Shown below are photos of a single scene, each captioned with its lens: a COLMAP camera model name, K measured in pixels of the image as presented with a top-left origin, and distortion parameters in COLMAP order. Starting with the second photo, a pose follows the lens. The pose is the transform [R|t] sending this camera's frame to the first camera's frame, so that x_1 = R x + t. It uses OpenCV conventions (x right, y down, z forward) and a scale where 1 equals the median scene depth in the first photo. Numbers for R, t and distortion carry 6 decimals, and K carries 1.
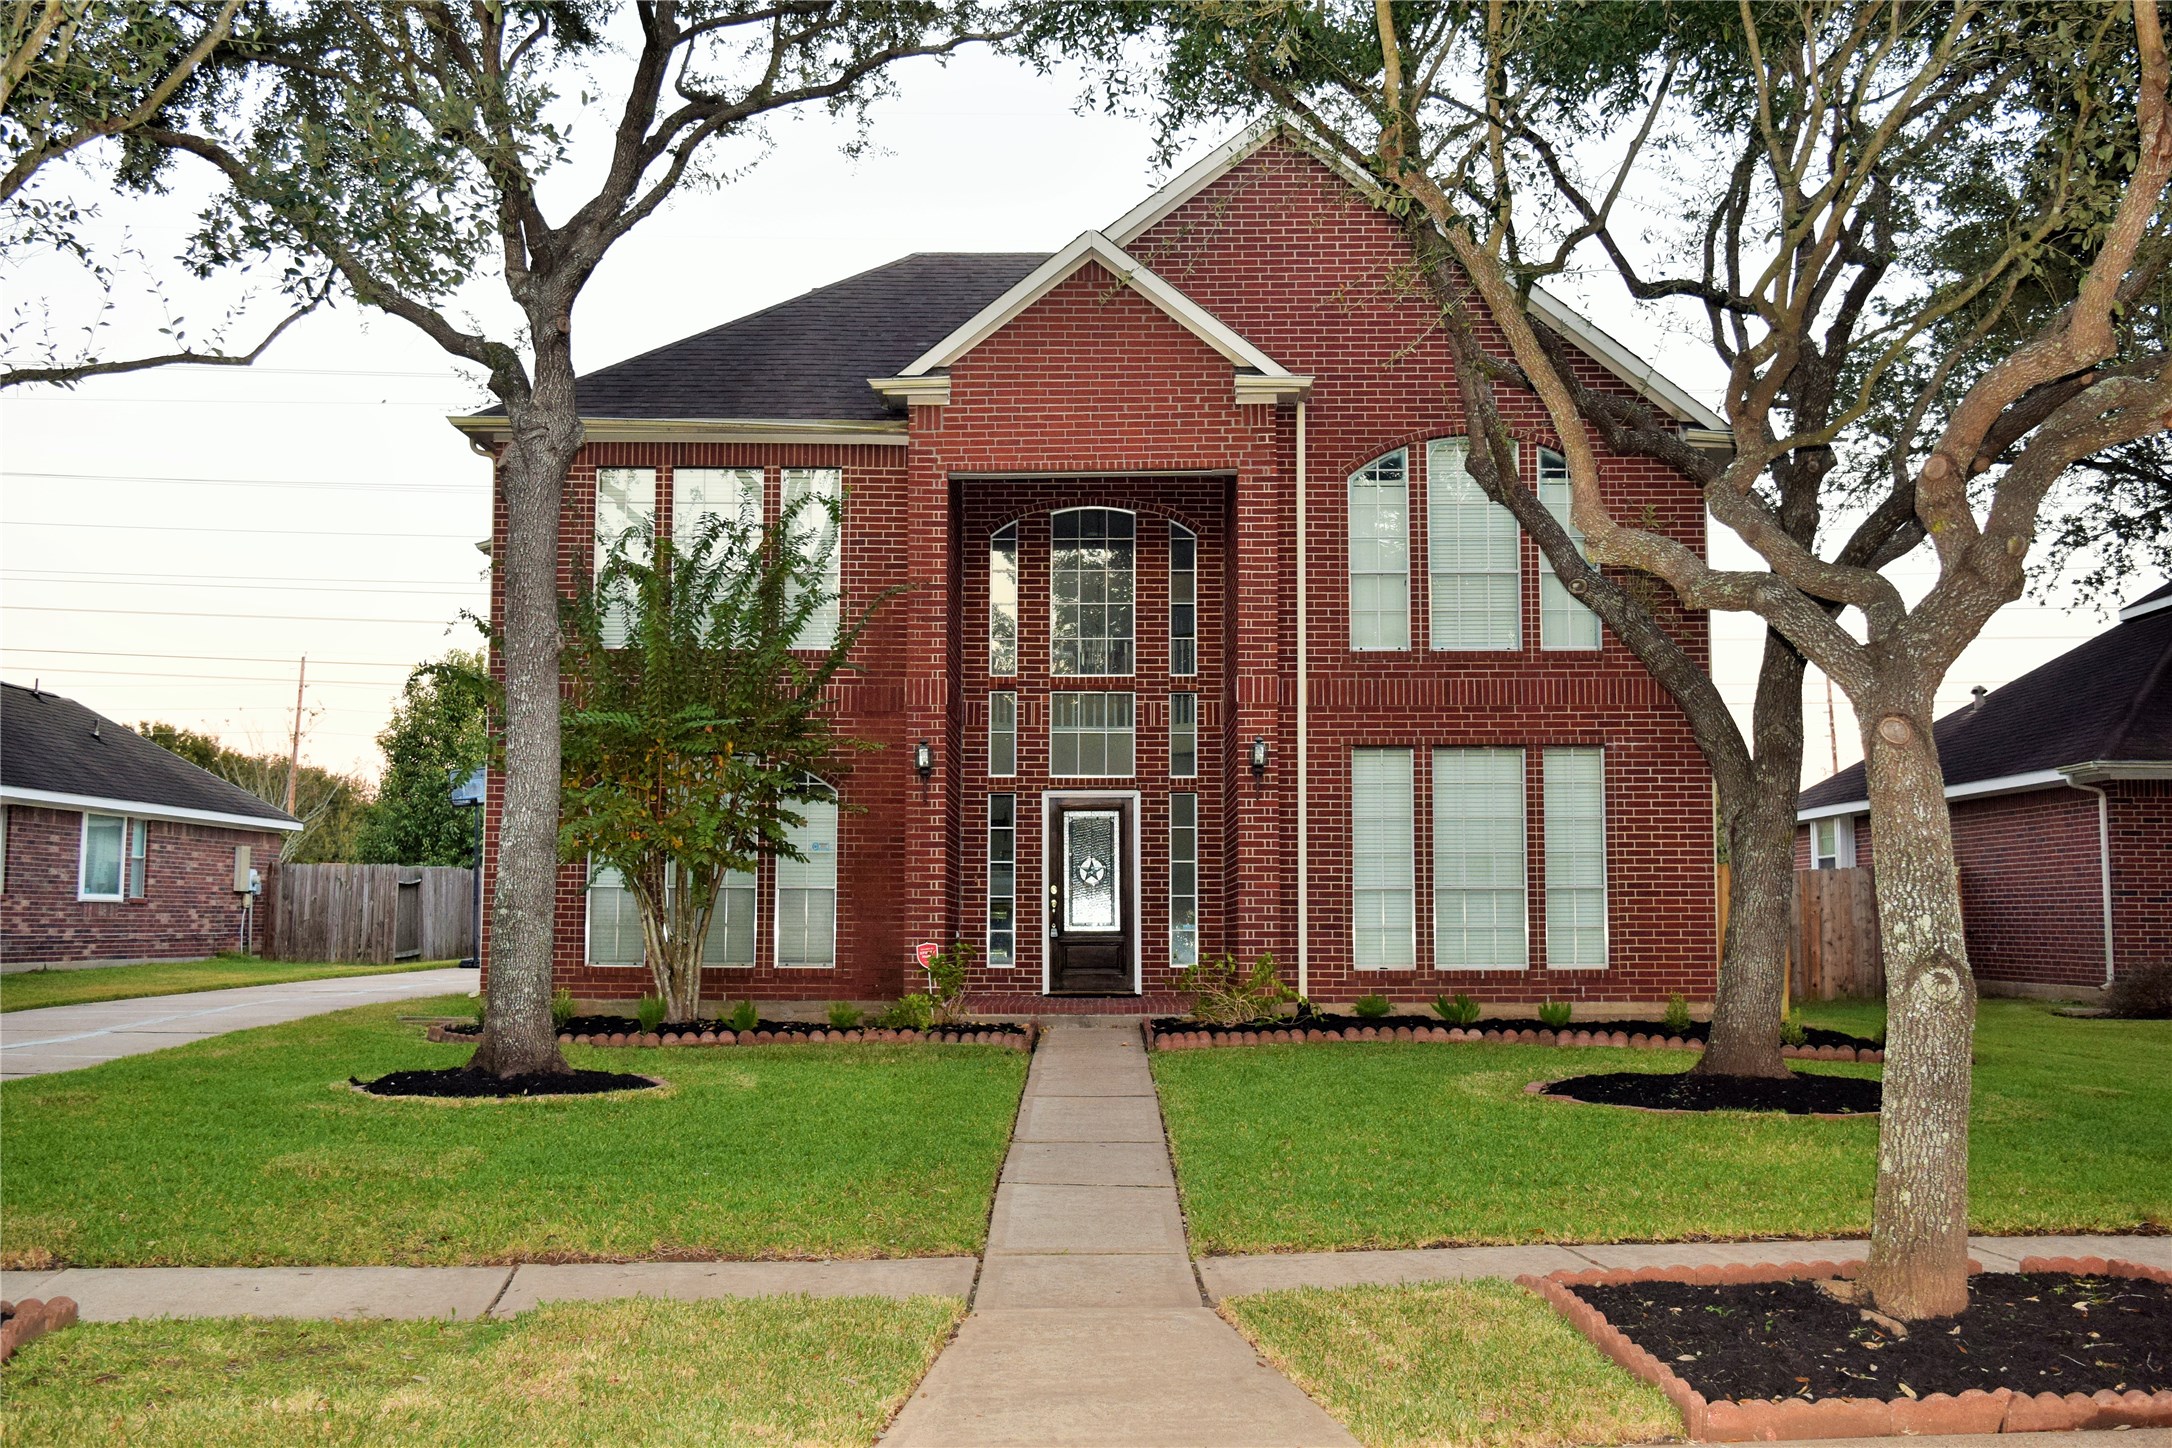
lens RADIAL K [[2136.8, 0, 1086.0], [0, 2136.8, 724.0], [0, 0, 1]] dist [-0.031313, -0.010796]
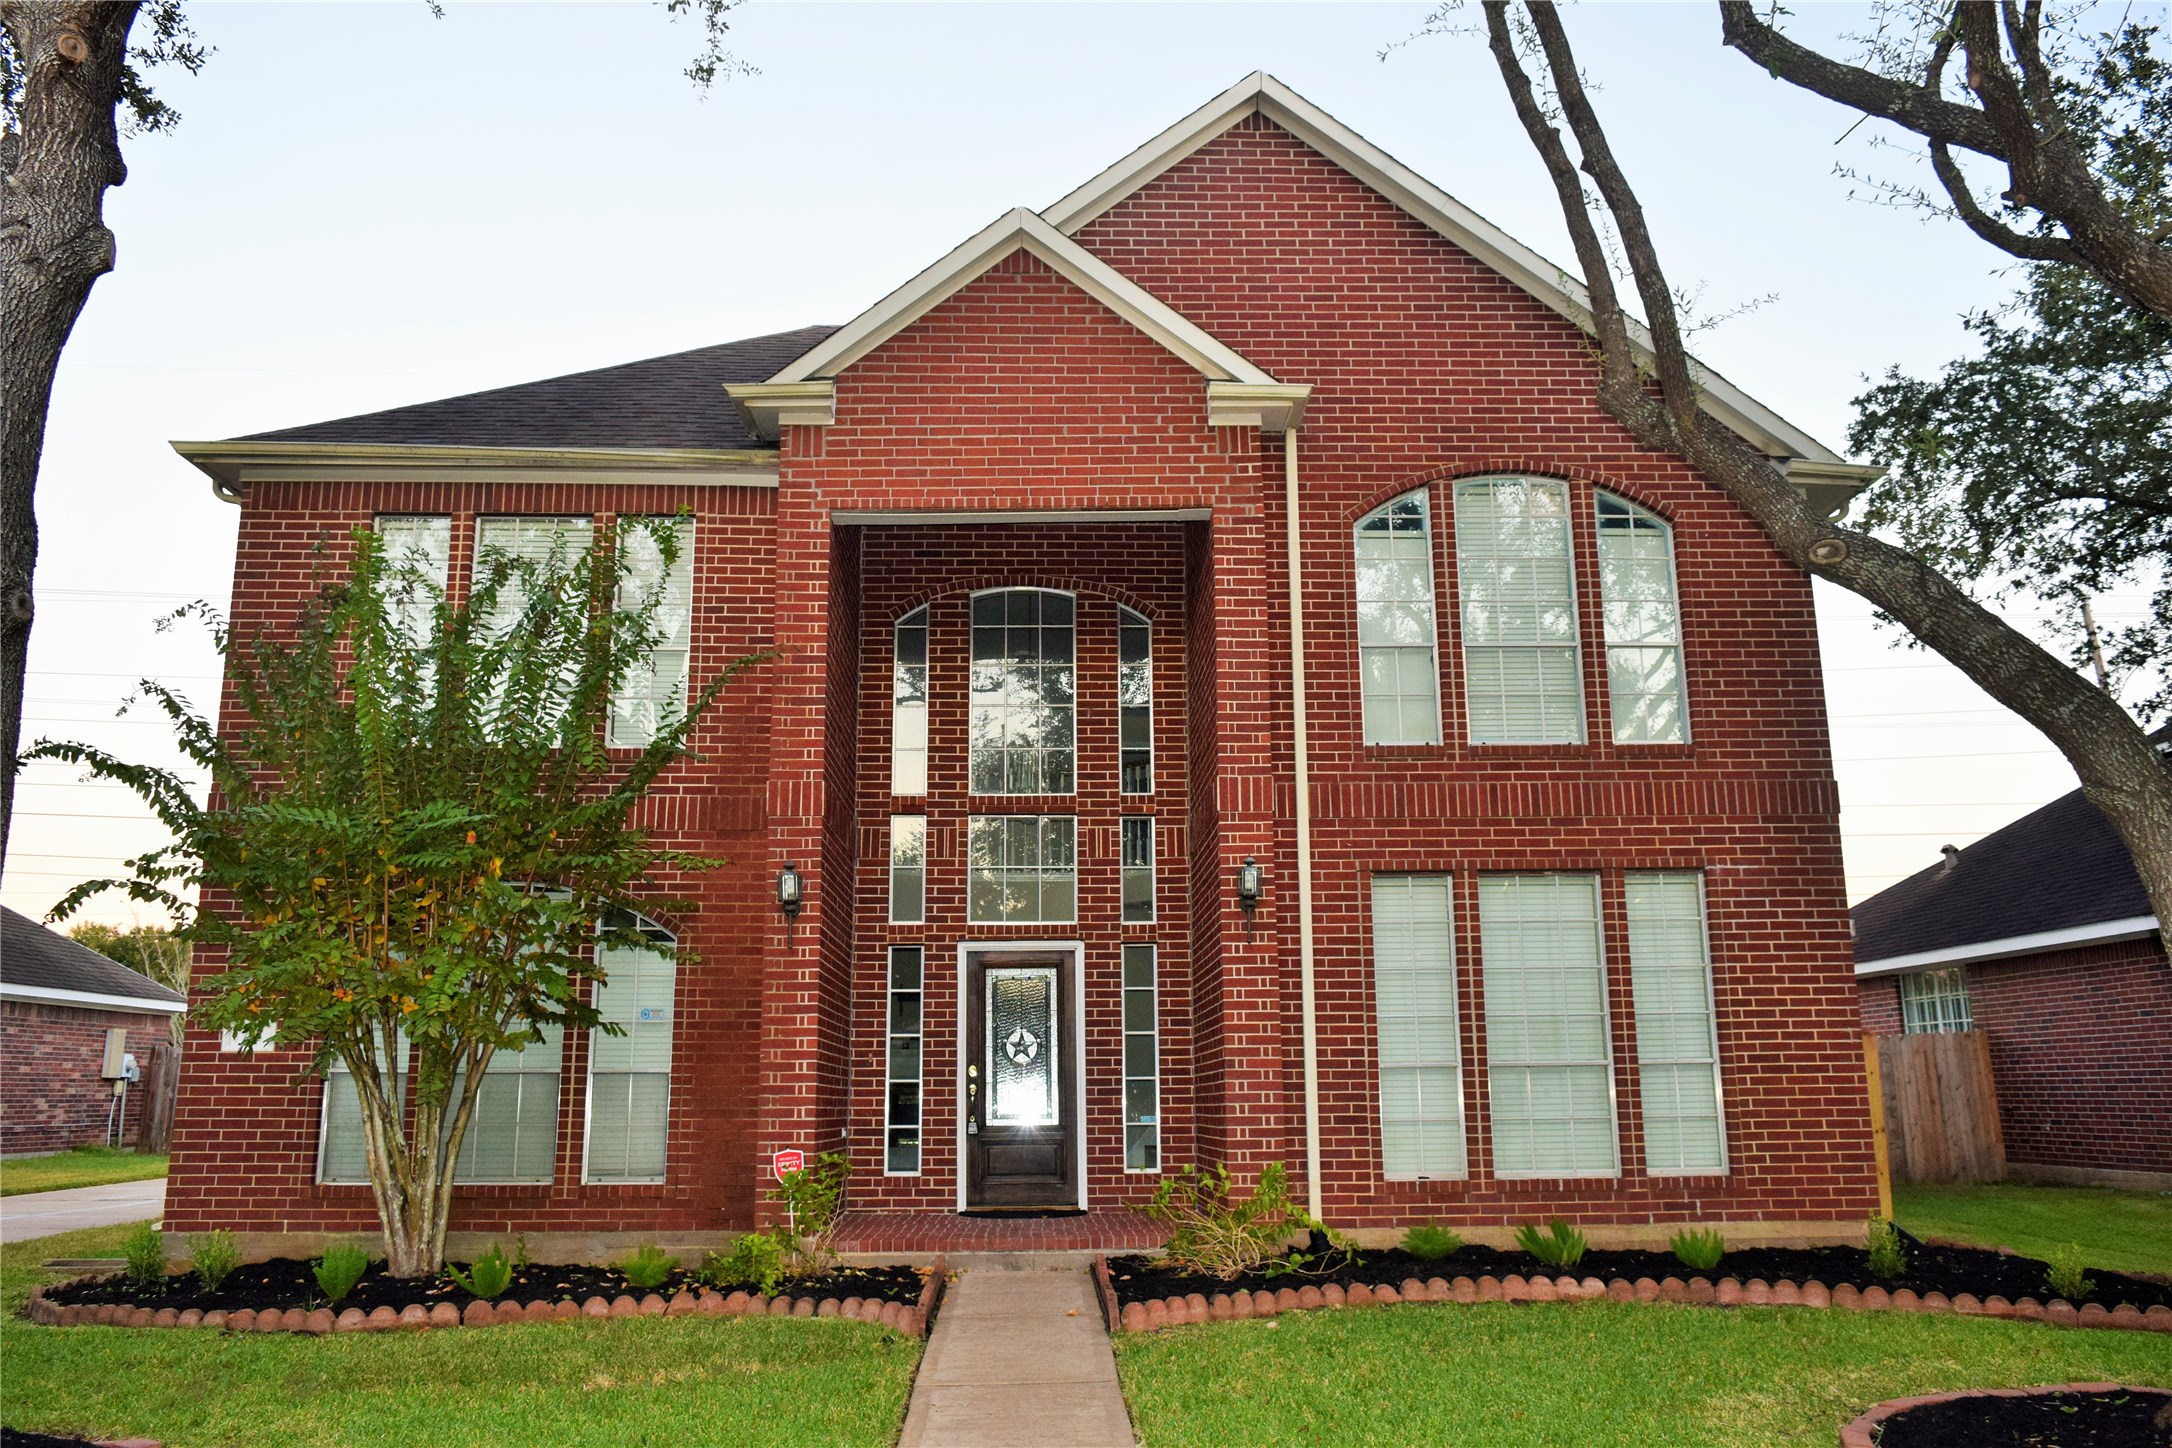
lens RADIAL K [[1690.5, 0, 1084.2], [0, 1690.5, 716.2], [0, 0, 1]] dist [-0.022219, 0.004251]
pose [[0.999254, -0.000622, 0.038613, 0.001866], [0.005556, 0.991783, -0.127811, 0.031184], [-0.038216, 0.127930, 0.991047, 0.412279]]
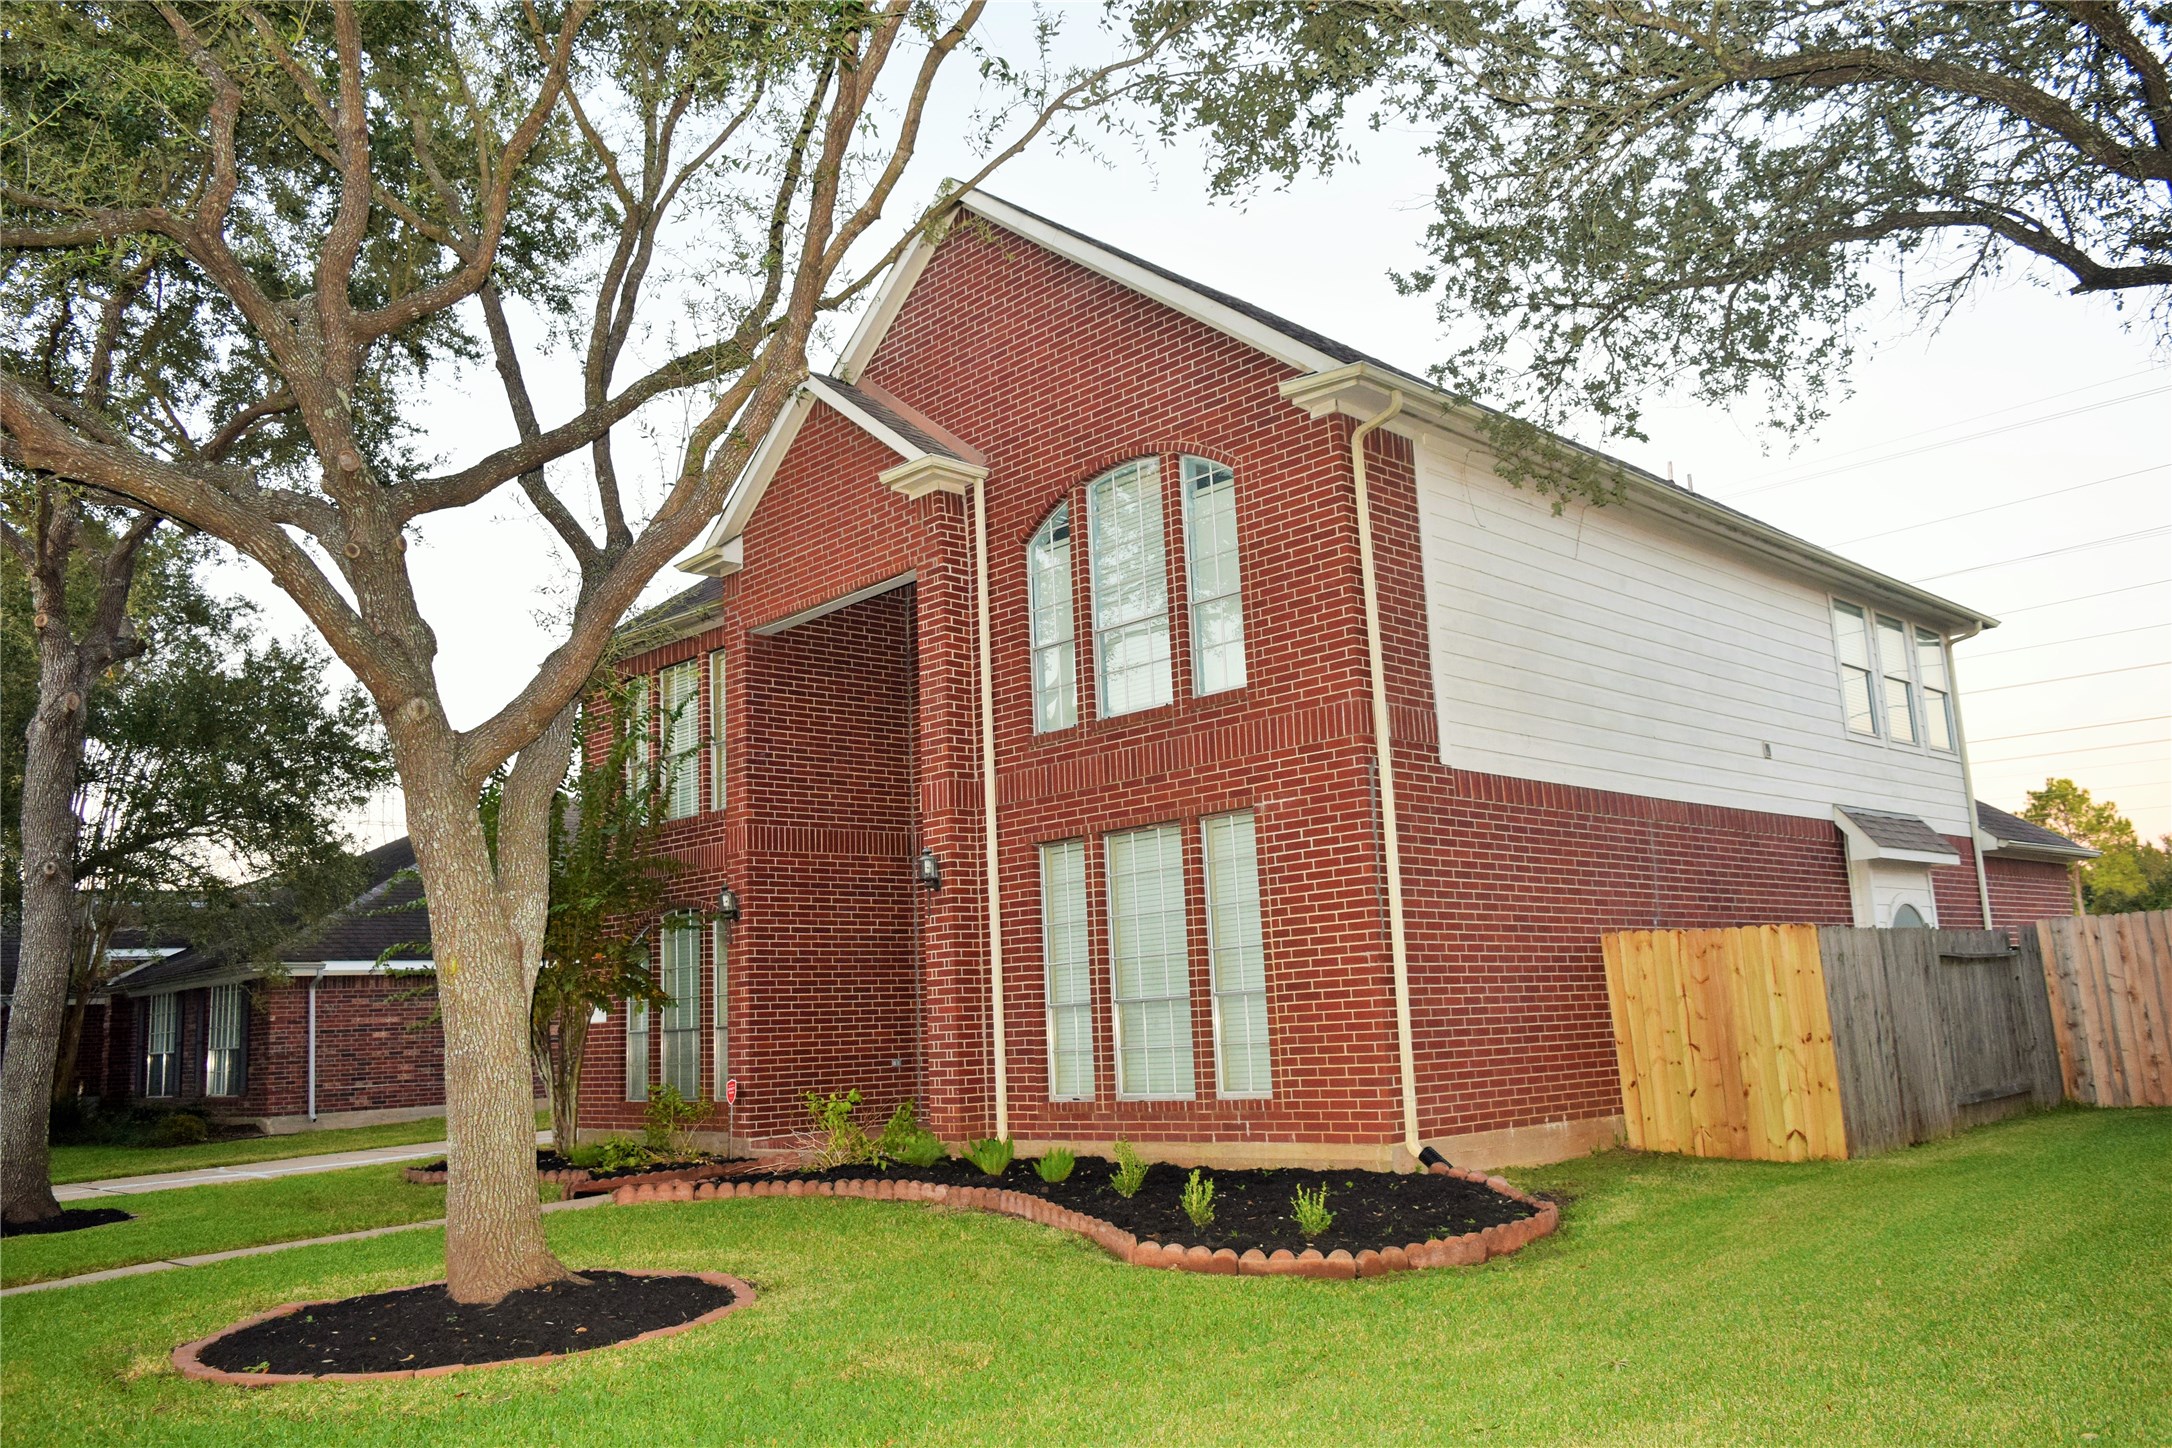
lens RADIAL K [[1690.5, 0, 1084.2], [0, 1690.5, 716.2], [0, 0, 1]] dist [-0.022219, 0.004251]
pose [[0.705219, -0.163859, -0.689795, 0.629441], [0.116633, 0.986483, -0.115097, 0.041033], [0.699331, 0.000716, 0.714798, 0.513745]]
